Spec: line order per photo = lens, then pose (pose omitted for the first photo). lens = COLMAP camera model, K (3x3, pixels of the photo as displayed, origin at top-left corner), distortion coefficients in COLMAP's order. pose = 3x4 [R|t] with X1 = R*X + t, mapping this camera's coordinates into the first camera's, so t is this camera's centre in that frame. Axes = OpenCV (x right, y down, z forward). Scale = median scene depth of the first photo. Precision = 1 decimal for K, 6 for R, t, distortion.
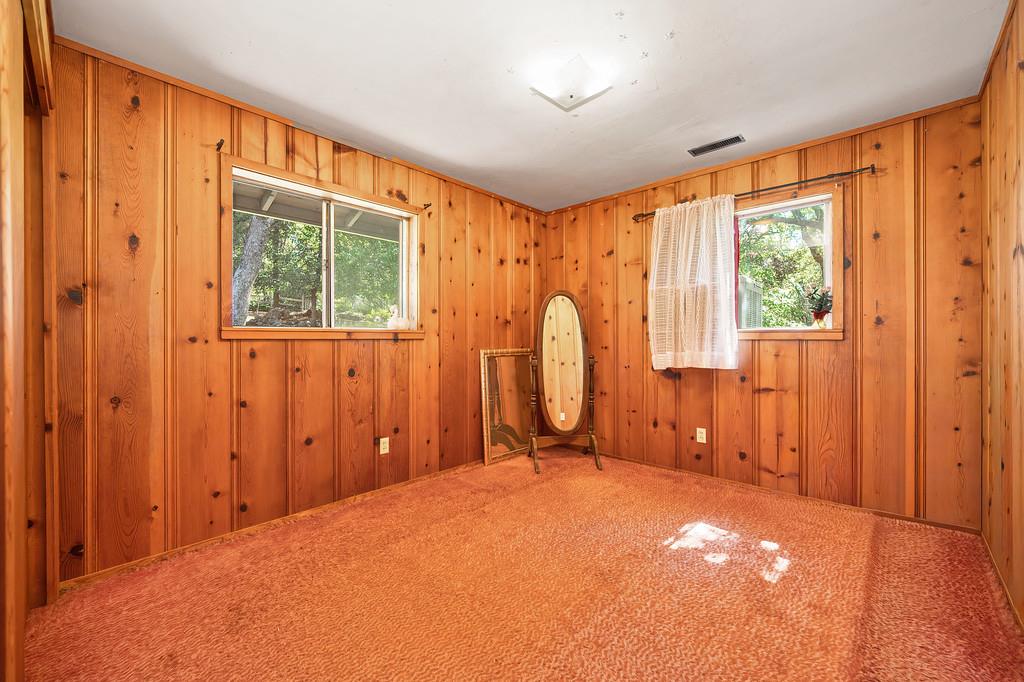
lens RADIAL K [[405.2, 0, 514.1], [0, 405.2, 338.5], [0, 0, 1]] dist [-0.001177, -0.000165]
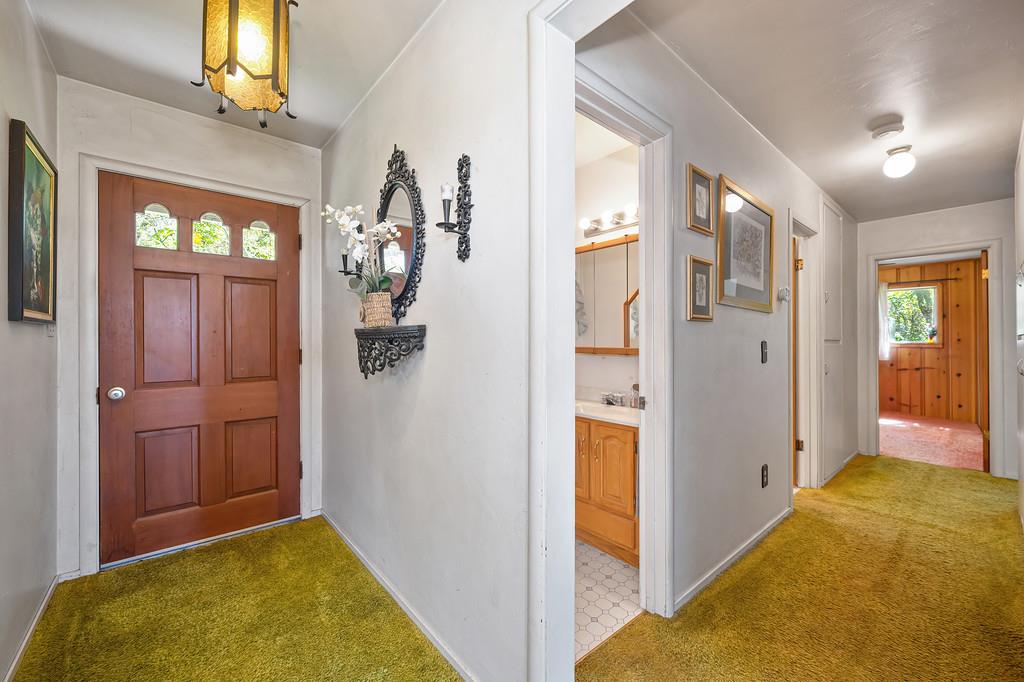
lens RADIAL K [[405.2, 0, 506.7], [0, 405.2, 341.7], [0, 0, 1]] dist [-0.001177, -0.000165]
pose [[0.991694, 0.001788, -0.128608, -1.365634], [-0.002456, 0.999984, -0.005042, -0.013082], [0.128597, 0.005316, 0.991683, -1.621529]]
